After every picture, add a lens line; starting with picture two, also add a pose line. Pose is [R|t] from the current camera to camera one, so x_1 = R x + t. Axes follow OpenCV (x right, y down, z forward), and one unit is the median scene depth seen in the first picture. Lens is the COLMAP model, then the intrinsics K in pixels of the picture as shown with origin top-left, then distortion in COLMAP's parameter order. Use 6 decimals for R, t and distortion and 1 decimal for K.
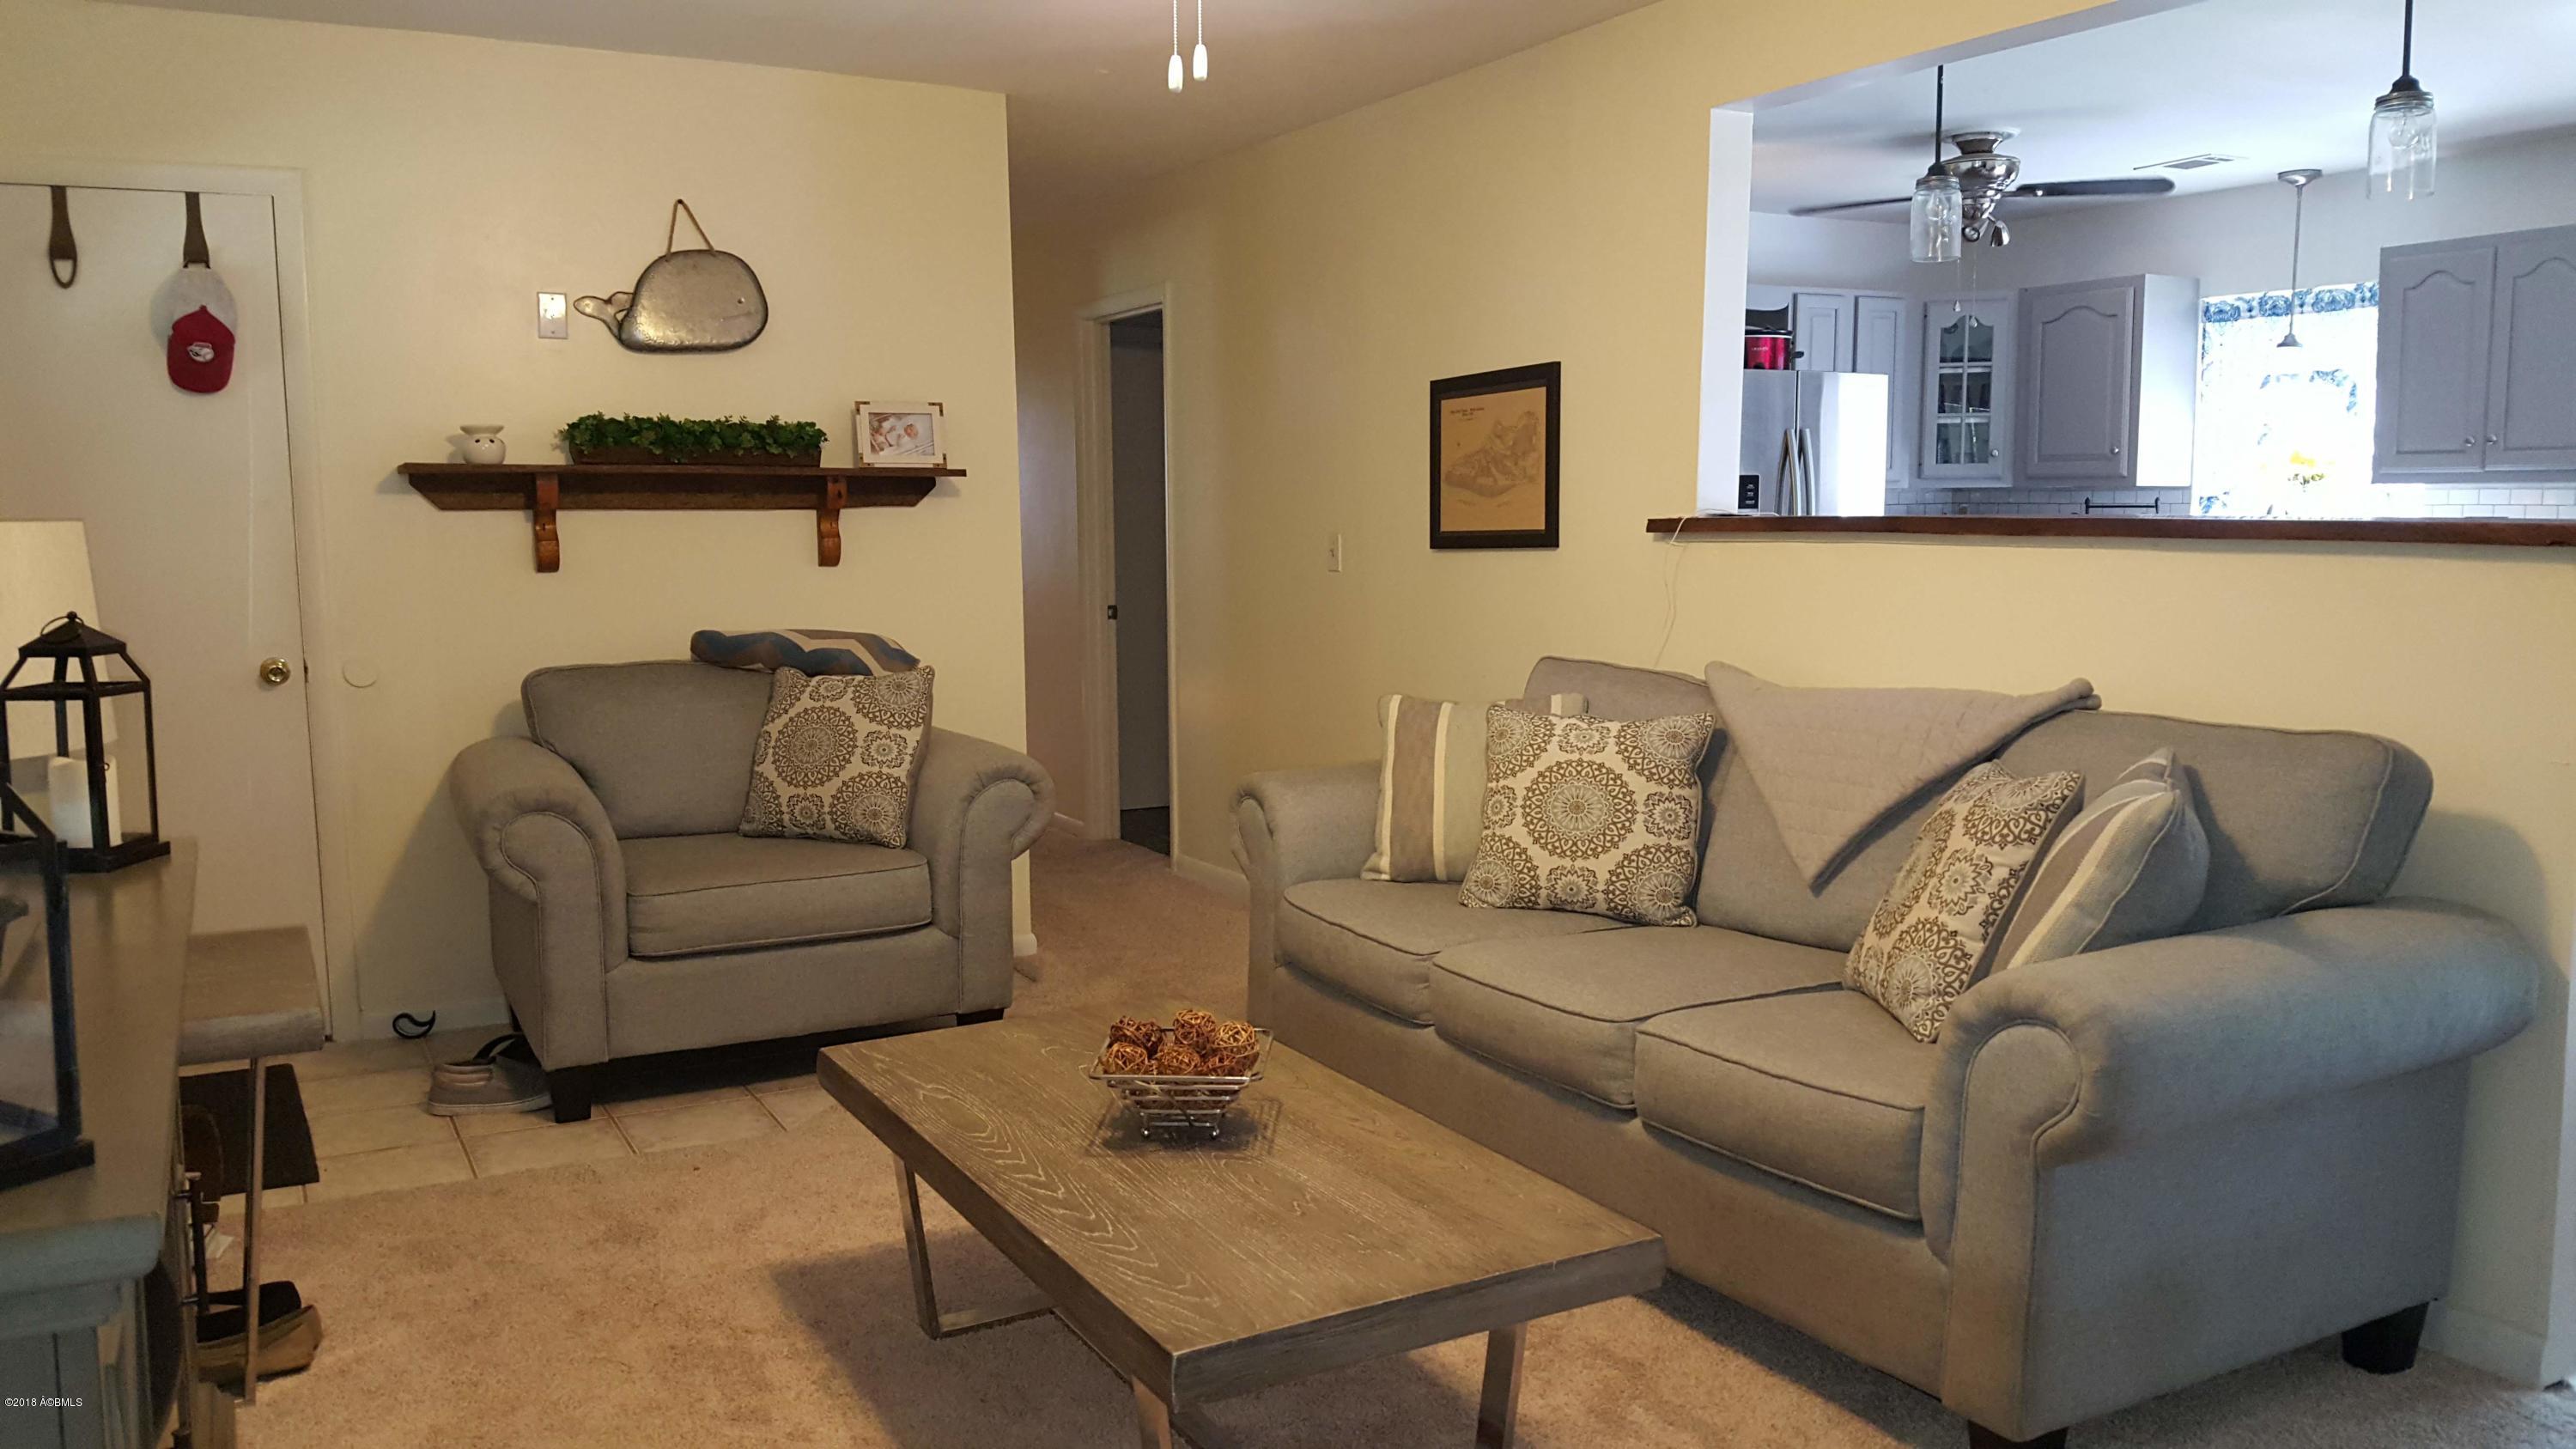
lens RADIAL K [[1942.0, 0, 1291.8], [0, 1942.0, 709.7], [0, 0, 1]] dist [-0.030885, -0.044320]
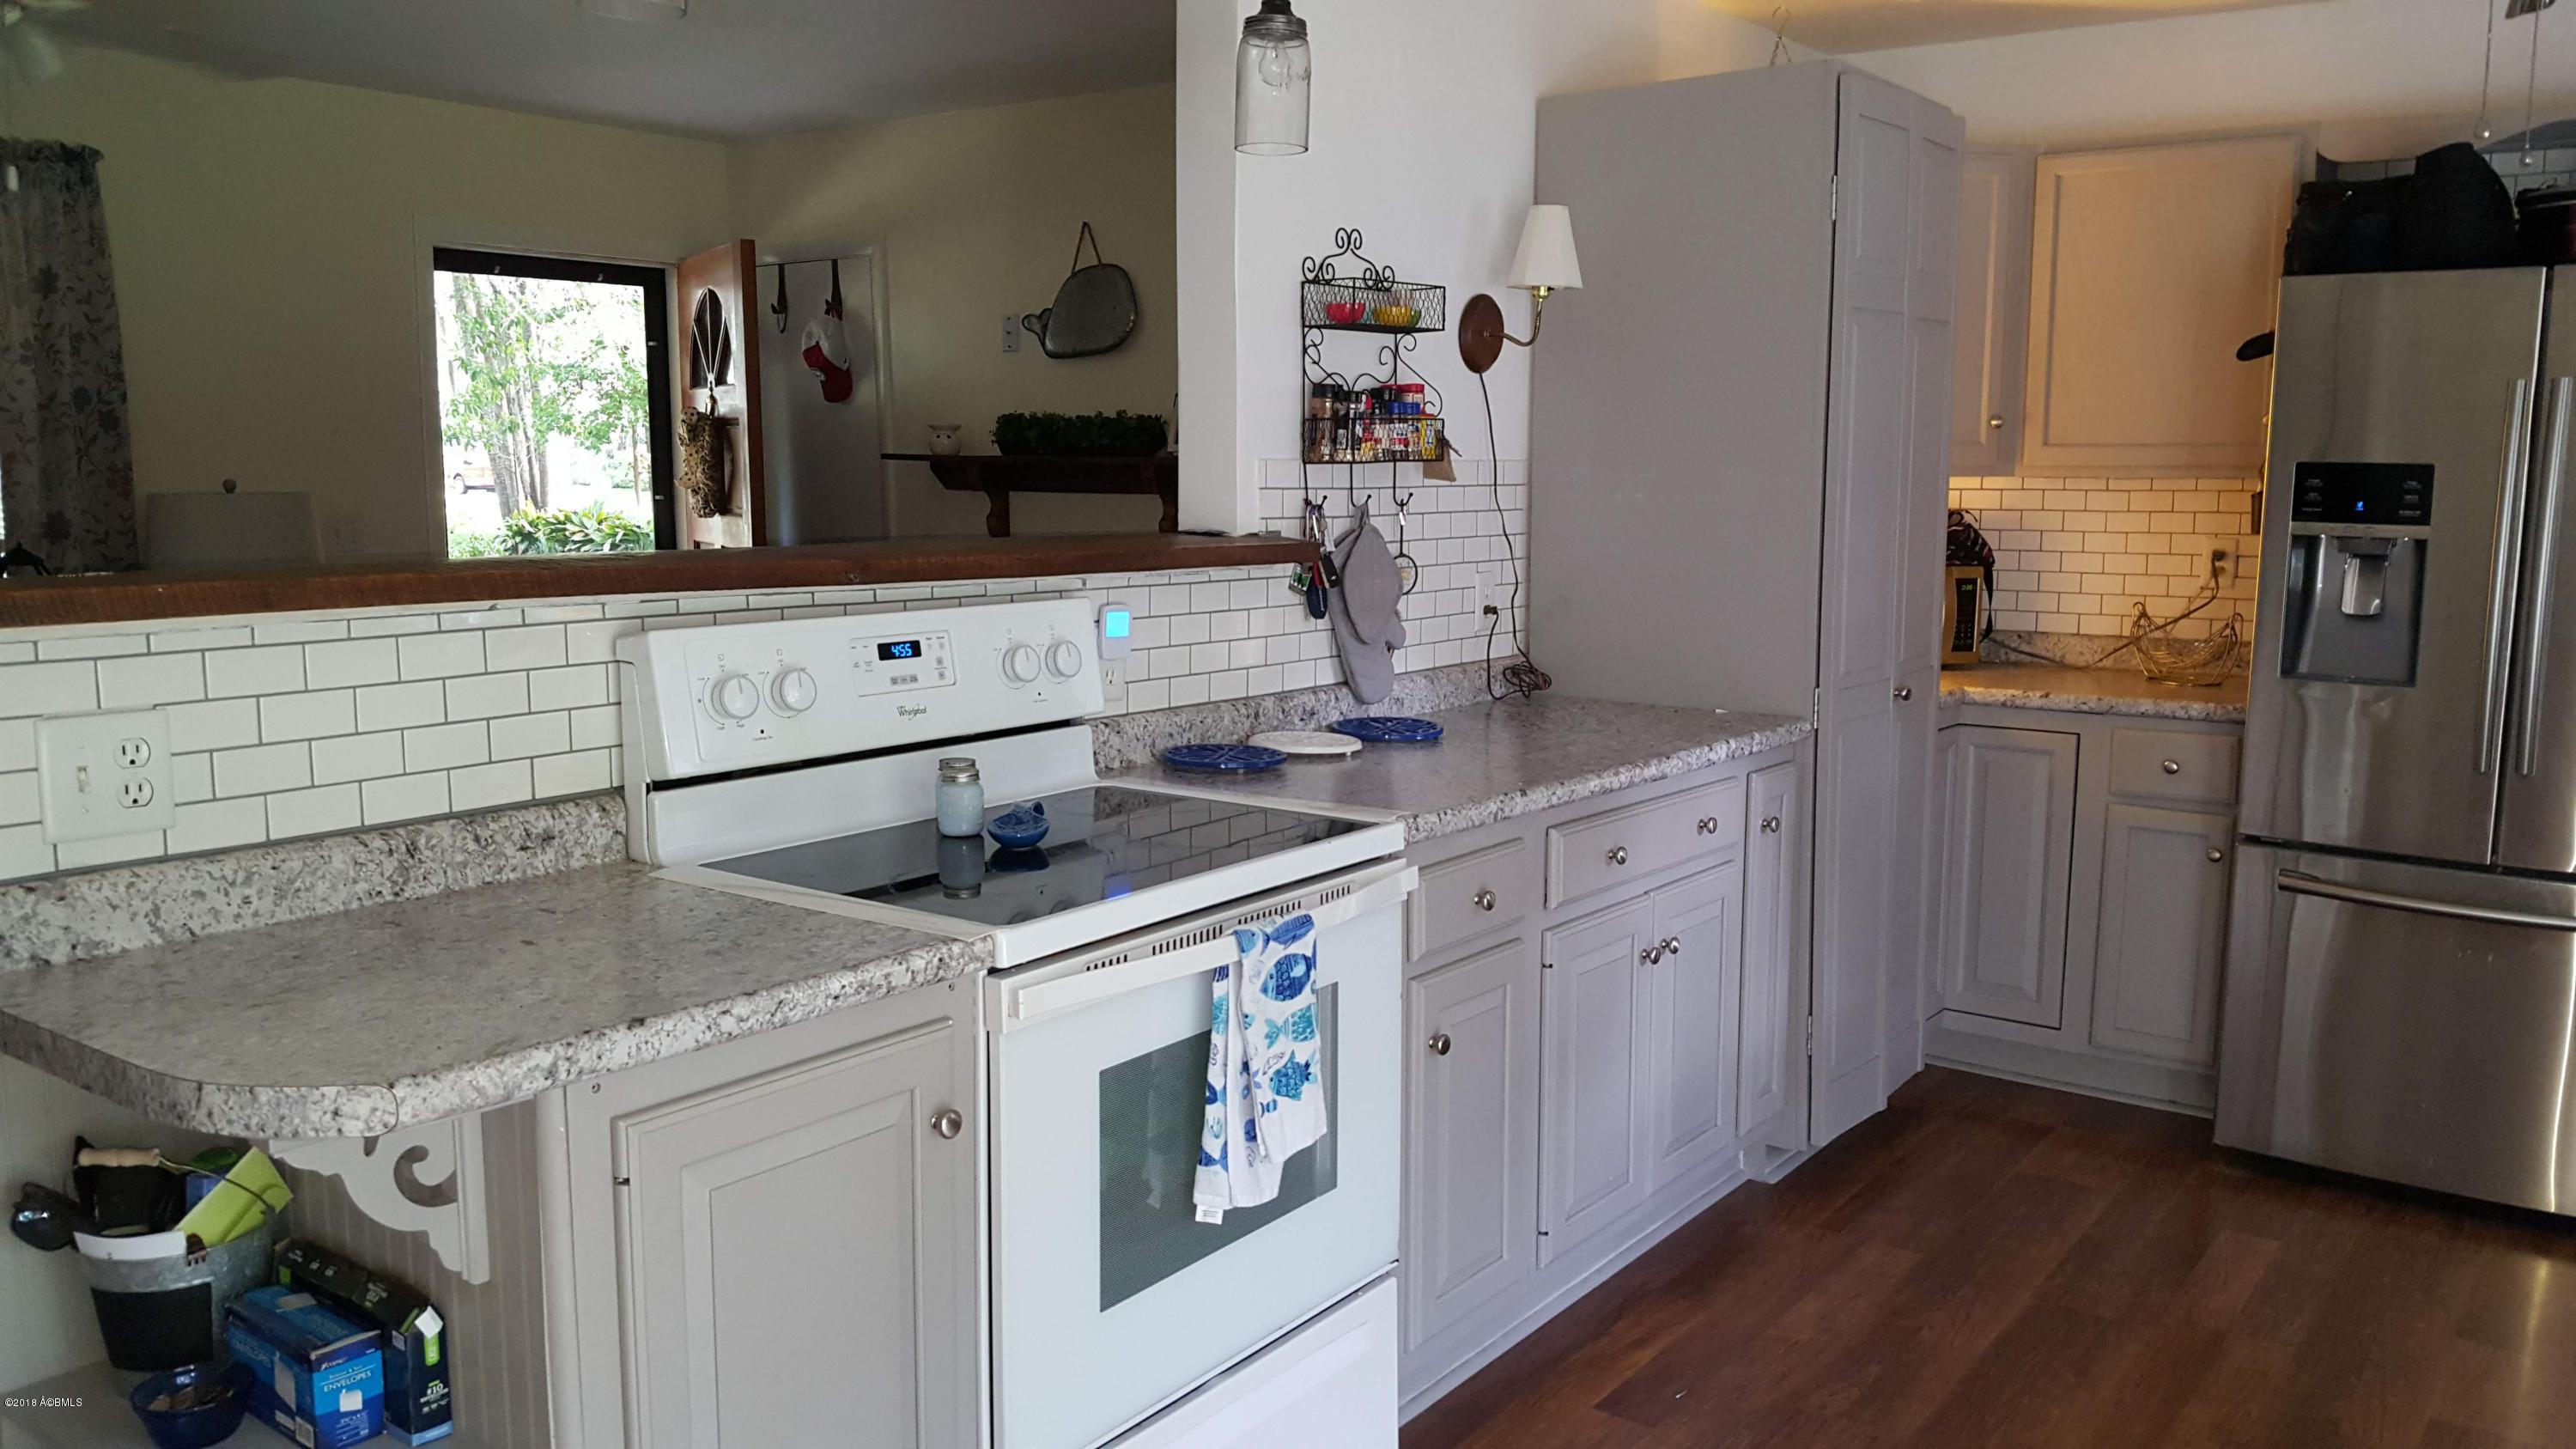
lens RADIAL K [[1942.0, 0, 1294.0], [0, 1942.0, 732.2], [0, 0, 1]] dist [-0.030885, -0.044320]
pose [[0.402804, 0.132930, -0.905582, 0.580671], [-0.103002, 0.989696, 0.099461, -0.064372], [0.909472, 0.053213, 0.412346, 0.460091]]
